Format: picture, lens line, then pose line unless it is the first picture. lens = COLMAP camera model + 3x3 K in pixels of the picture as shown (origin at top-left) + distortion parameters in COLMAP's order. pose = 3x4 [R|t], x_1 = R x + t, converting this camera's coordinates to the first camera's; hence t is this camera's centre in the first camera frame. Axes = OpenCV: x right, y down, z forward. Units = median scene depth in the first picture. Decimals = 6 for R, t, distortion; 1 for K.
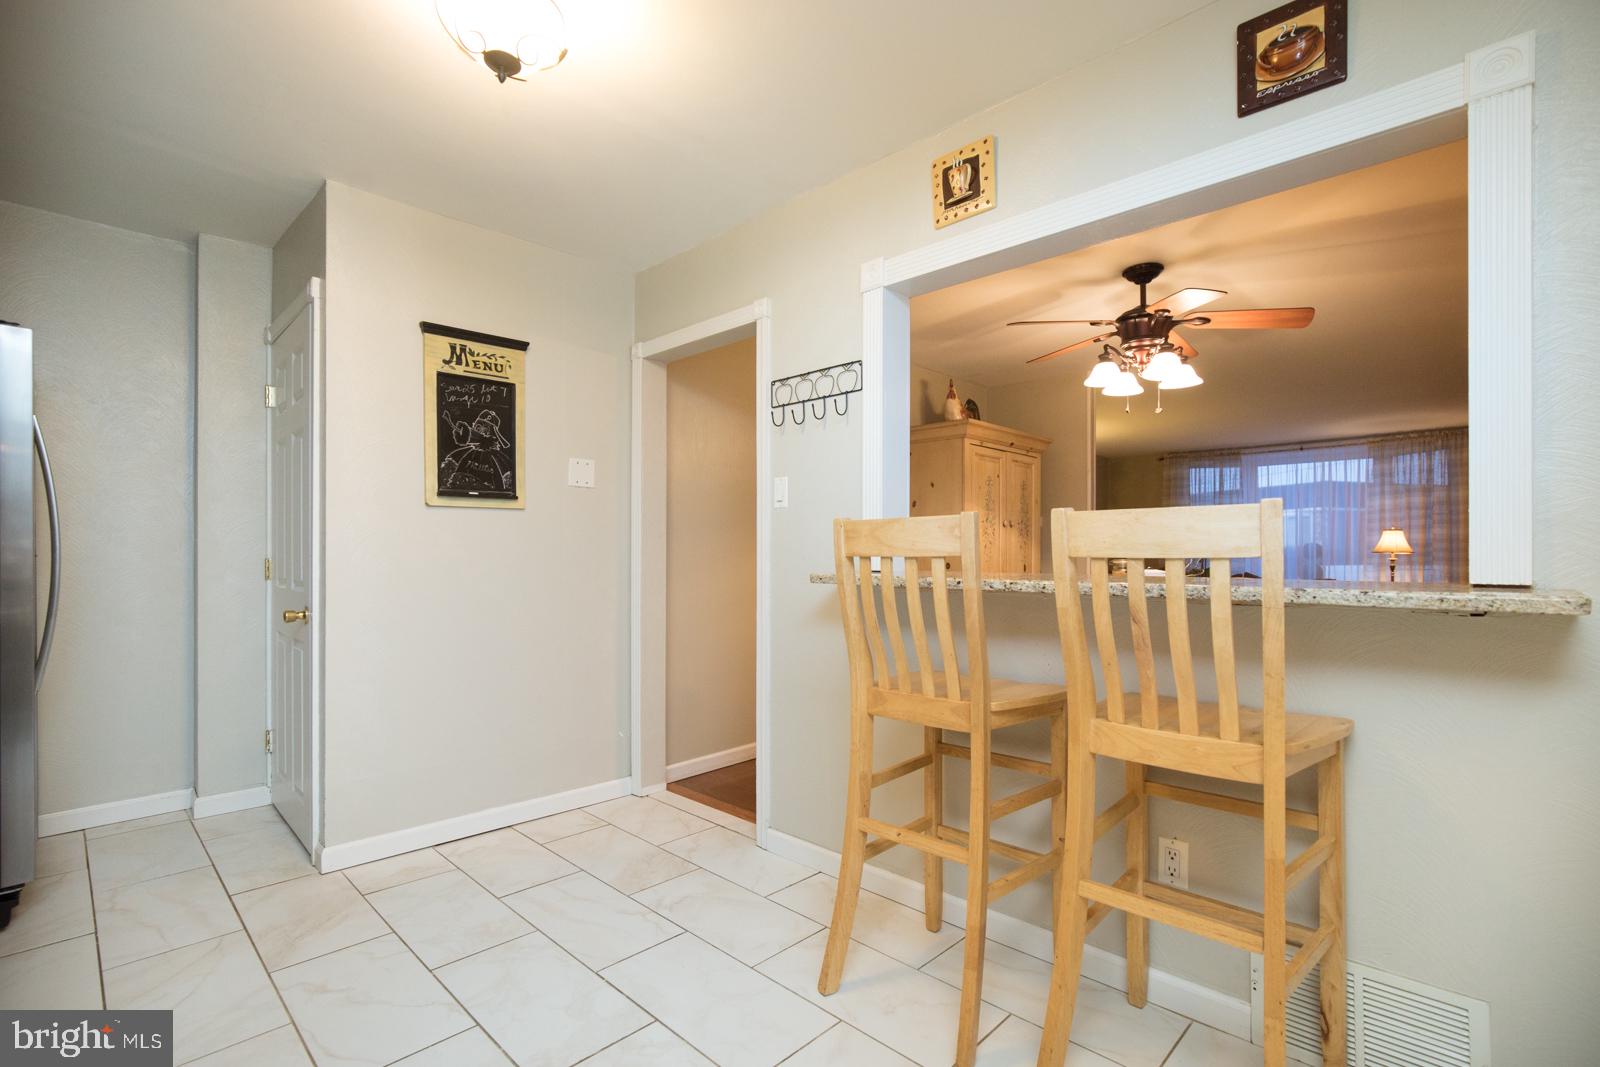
lens RADIAL K [[732.8, 0, 789.5], [0, 732.8, 556.8], [0, 0, 1]] dist [-0.004319, 0.000682]
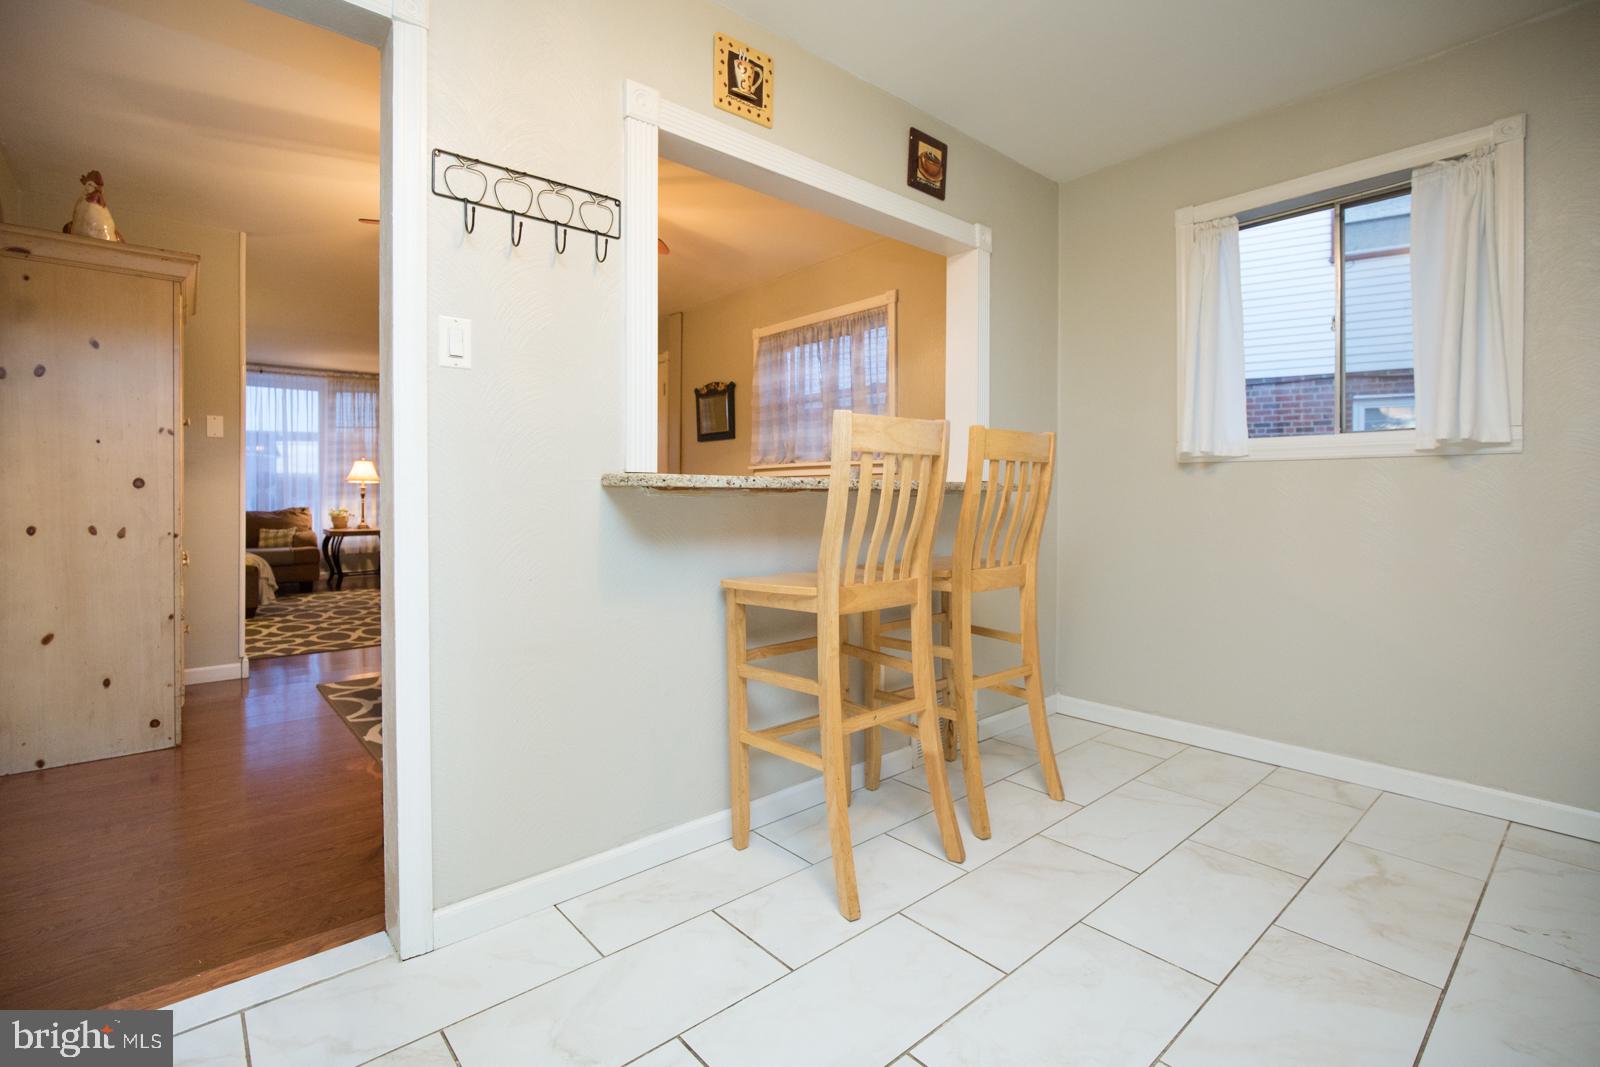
lens RADIAL K [[732.8, 0, 819.7], [0, 732.8, 497.8], [0, 0, 1]] dist [-0.004319, 0.000682]
pose [[0.070012, -0.004876, 0.997534, -0.619469], [0.000780, 0.999988, 0.004833, 0.038815], [-0.997546, 0.000439, 0.070015, 0.692701]]
